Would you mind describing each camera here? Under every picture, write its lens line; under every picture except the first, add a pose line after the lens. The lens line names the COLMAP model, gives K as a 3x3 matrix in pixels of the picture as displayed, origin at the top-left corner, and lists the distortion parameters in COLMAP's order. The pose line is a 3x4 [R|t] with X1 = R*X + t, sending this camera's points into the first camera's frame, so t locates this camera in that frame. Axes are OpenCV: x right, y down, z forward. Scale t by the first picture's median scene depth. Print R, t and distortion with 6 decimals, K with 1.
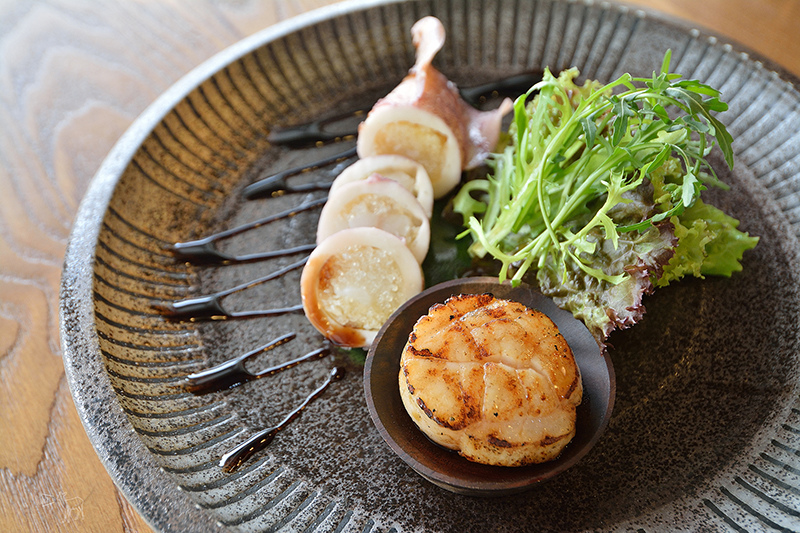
lens RADIAL K [[741.9, 0, 400.7], [0, 741.9, 282.8], [0, 0, 1]] dist [-0.003492, -0.006085]
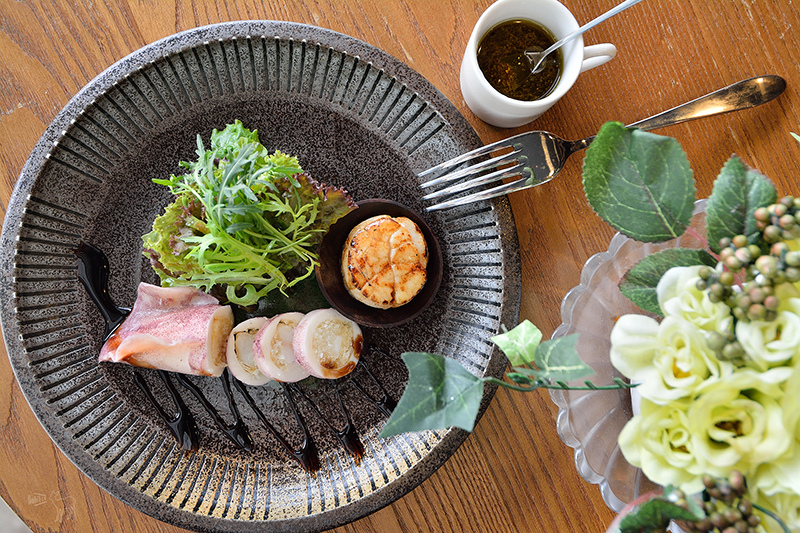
lens RADIAL K [[741.9, 0, 400.7], [0, 741.9, 282.8], [0, 0, 1]] dist [-0.003492, -0.006085]
pose [[-0.220723, -0.974672, 0.035990, -0.009856], [0.763753, -0.149774, 0.627892, -0.833252], [-0.606599, 0.166077, 0.777468, -0.421875]]
